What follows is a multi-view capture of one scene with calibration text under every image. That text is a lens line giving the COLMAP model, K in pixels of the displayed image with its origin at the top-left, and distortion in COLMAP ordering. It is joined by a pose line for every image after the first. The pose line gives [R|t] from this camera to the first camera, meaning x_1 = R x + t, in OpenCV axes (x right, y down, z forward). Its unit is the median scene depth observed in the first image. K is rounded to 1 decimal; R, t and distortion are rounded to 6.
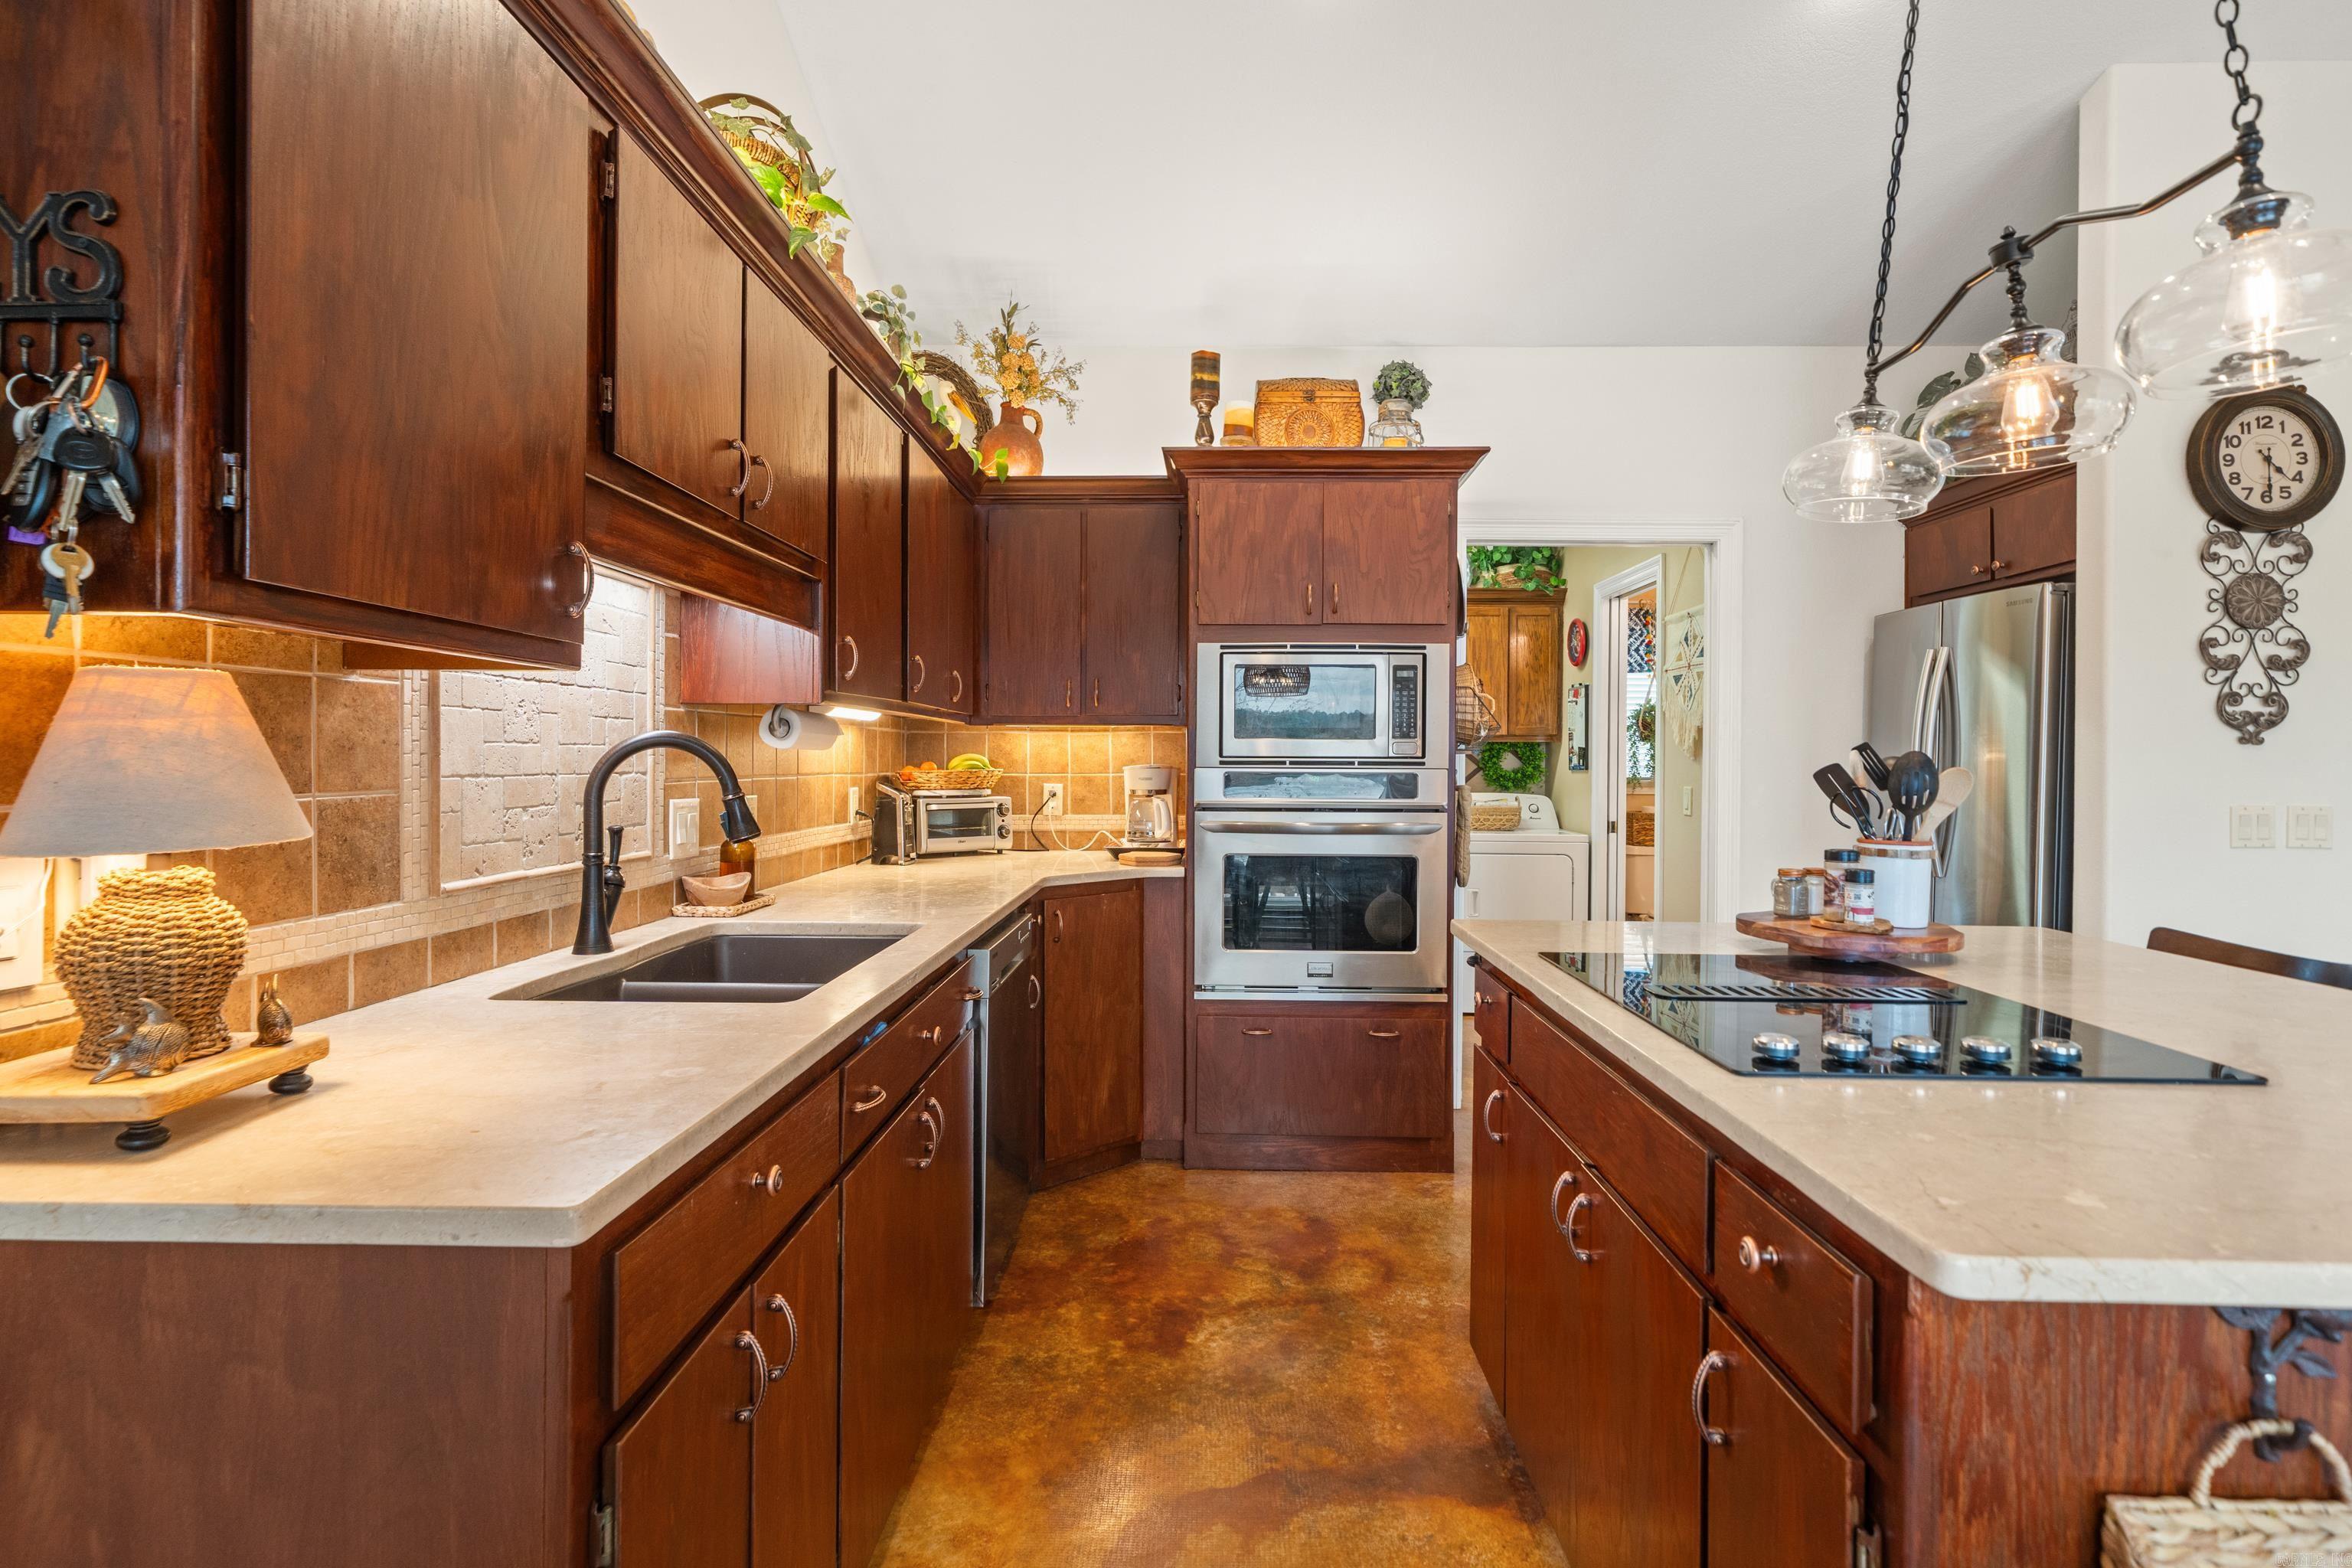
lens RADIAL K [[1161.5, 0, 1170.3], [0, 1161.5, 767.2], [0, 0, 1]] dist [-0.000662, -0.000180]
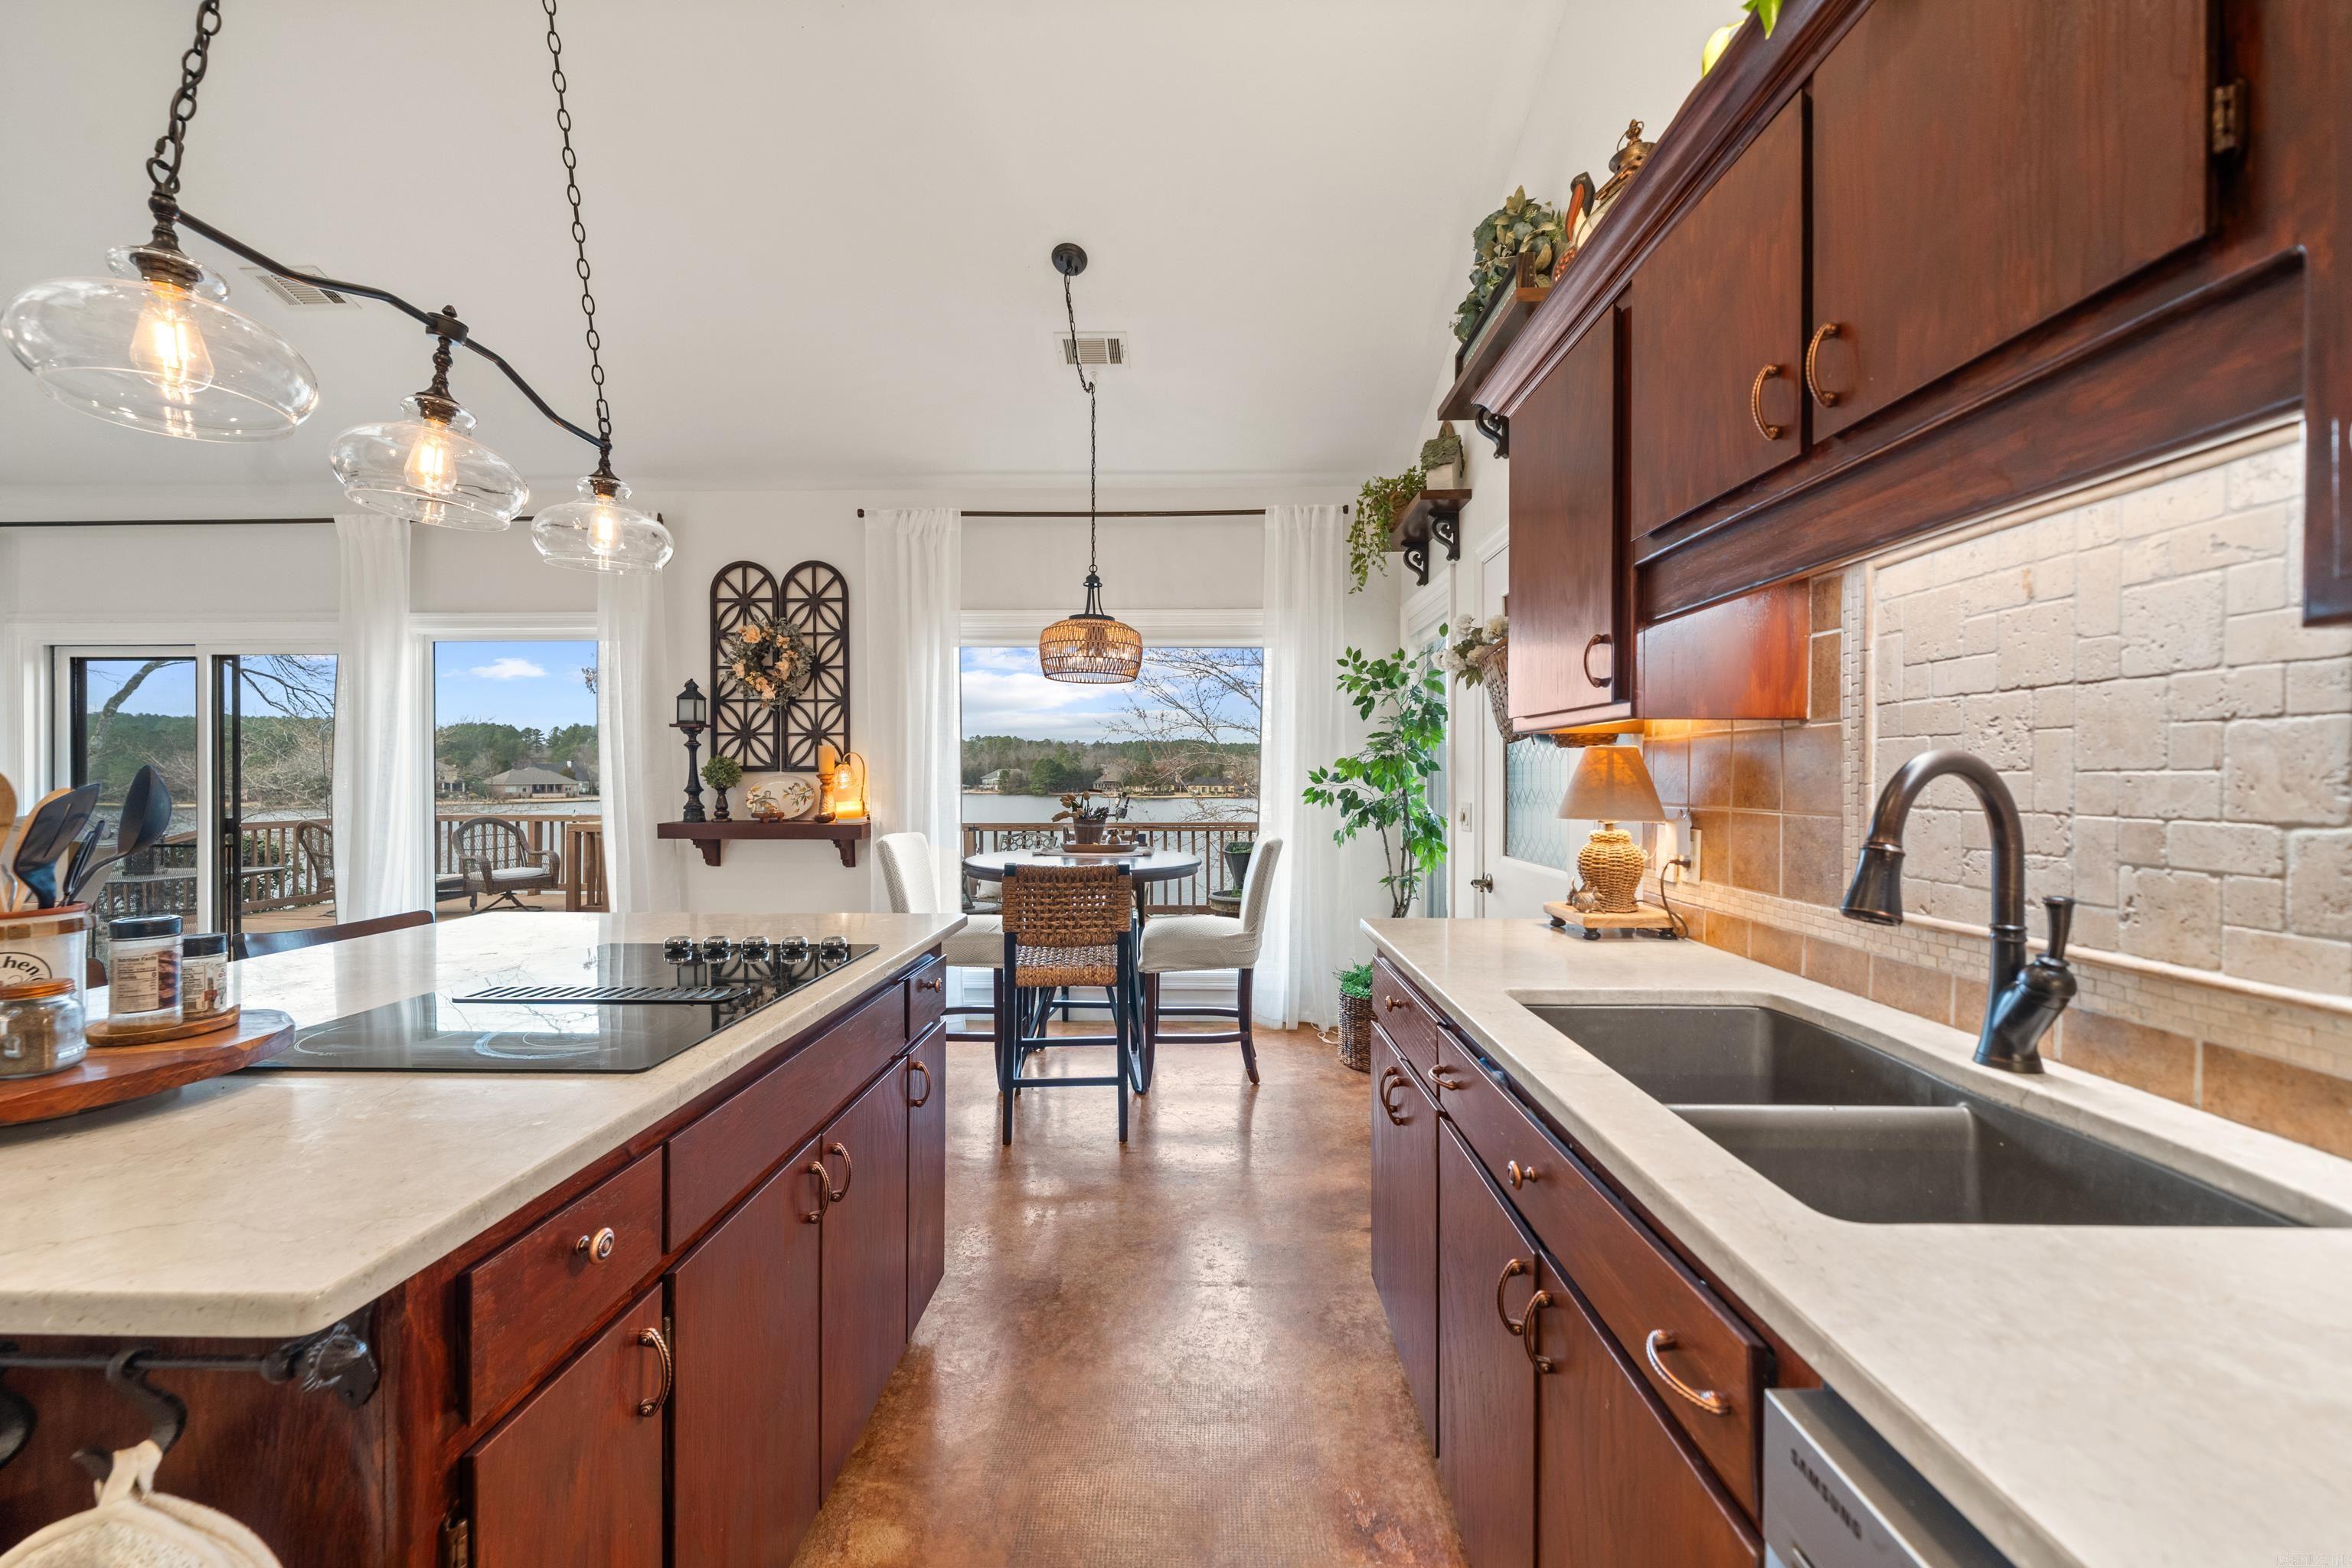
lens RADIAL K [[867.3, 0, 1191.1], [0, 867.3, 782.4], [0, 0, 1]] dist [-0.005227, 0.000260]
pose [[-0.999831, -0.008451, -0.016338, 0.004940], [-0.008694, 0.999851, 0.014884, -0.009368], [0.016210, 0.015023, -0.999756, 0.876796]]
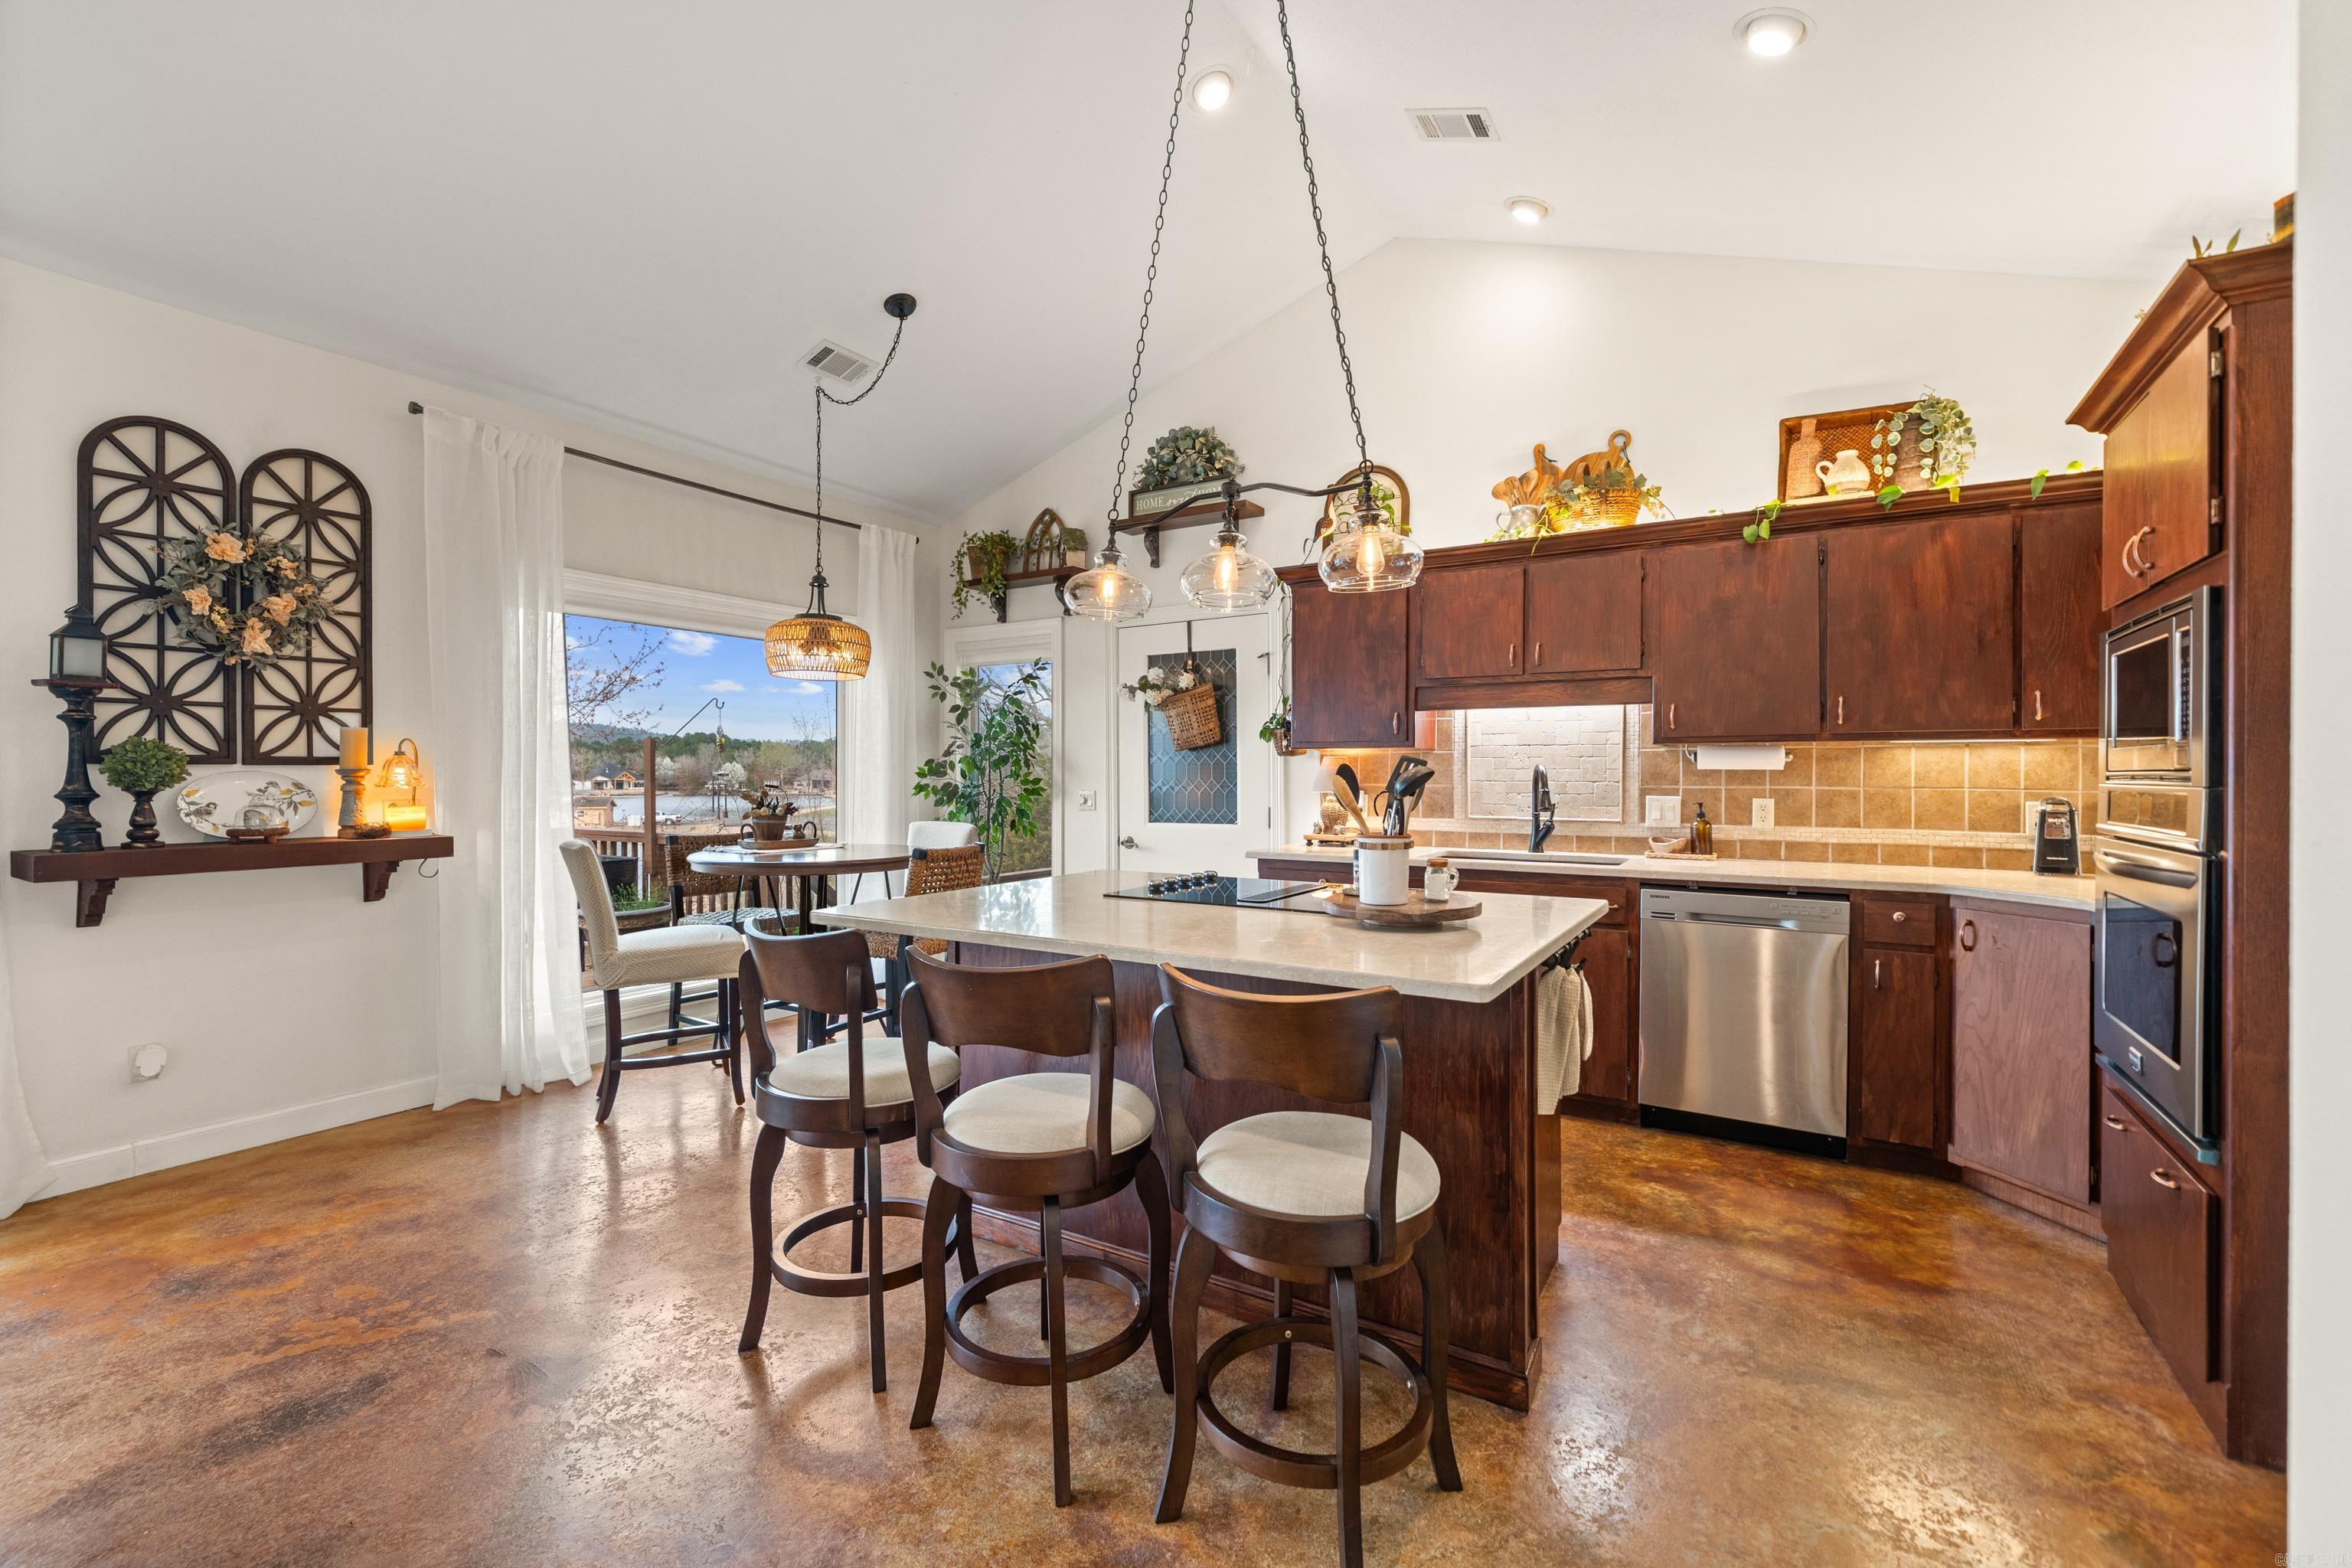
lens RADIAL K [[952.4, 0, 1163.4], [0, 952.4, 778.7], [0, 0, 1]] dist [-0.003729, -0.001888]
pose [[-0.514871, -0.002158, -0.857265, 0.965835], [-0.009768, 0.999947, 0.003350, 0.001079], [0.857212, 0.010099, -0.514865, 0.790397]]
